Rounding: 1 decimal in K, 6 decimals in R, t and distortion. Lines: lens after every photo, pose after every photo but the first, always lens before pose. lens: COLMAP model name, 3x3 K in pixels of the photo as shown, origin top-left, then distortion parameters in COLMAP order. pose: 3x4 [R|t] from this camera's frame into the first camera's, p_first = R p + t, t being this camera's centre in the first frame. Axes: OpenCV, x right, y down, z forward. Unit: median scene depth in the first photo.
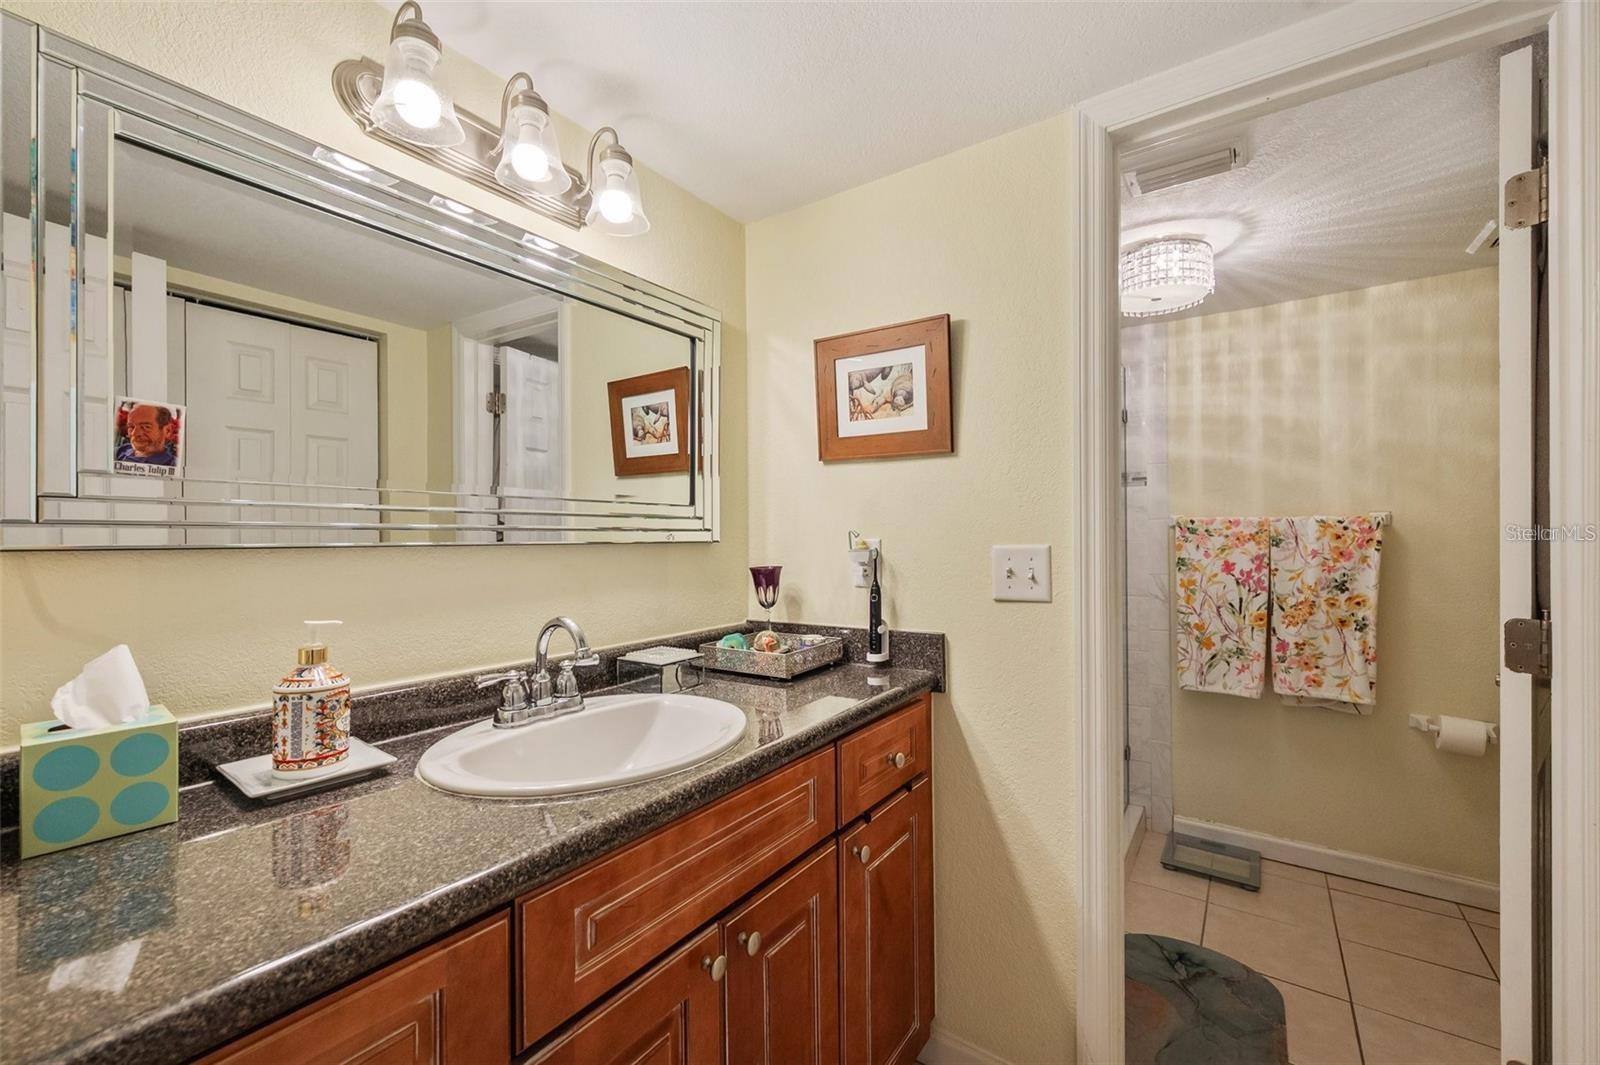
lens RADIAL K [[649.2, 0, 800.0], [0, 649.2, 532.5], [0, 0, 1]] dist [0.000995, 0.000636]
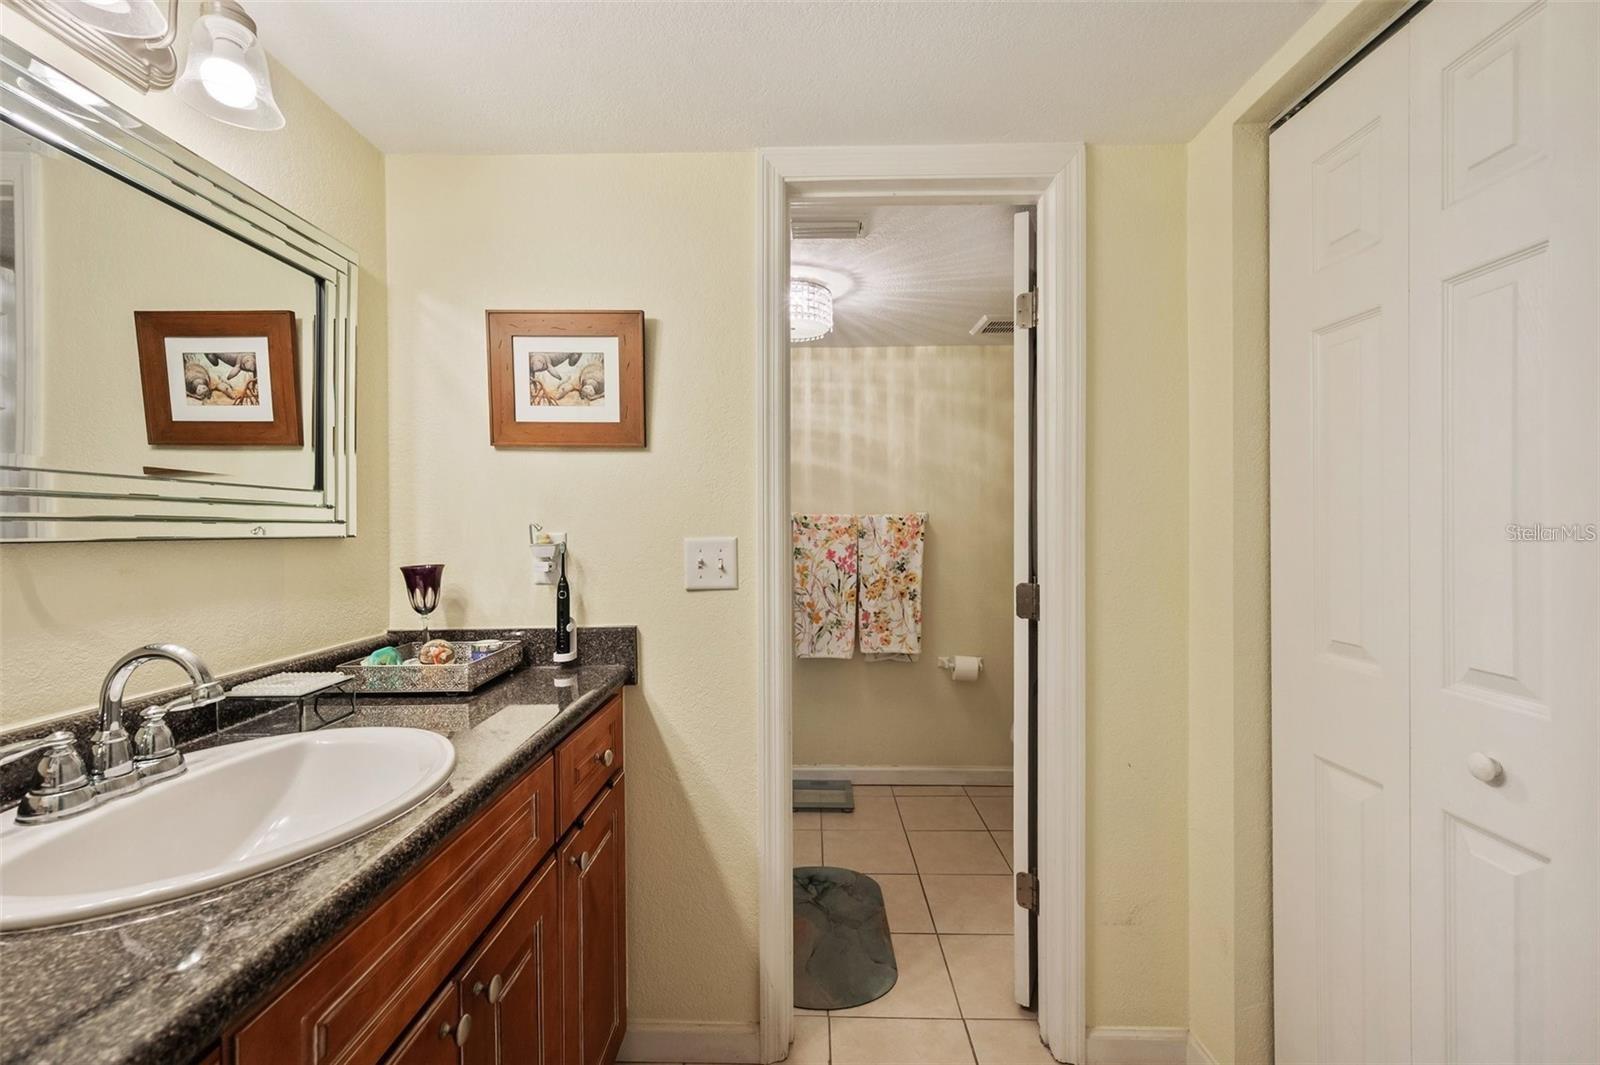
lens RADIAL K [[650.9, 0, 798.5], [0, 650.9, 525.6], [0, 0, 1]] dist [0.000220, 0.000323]
pose [[0.828650, 0.003397, 0.559757, -0.131179], [-0.002612, 0.999994, -0.002203, 0.001188], [-0.559761, 0.000364, 0.828654, 0.018804]]
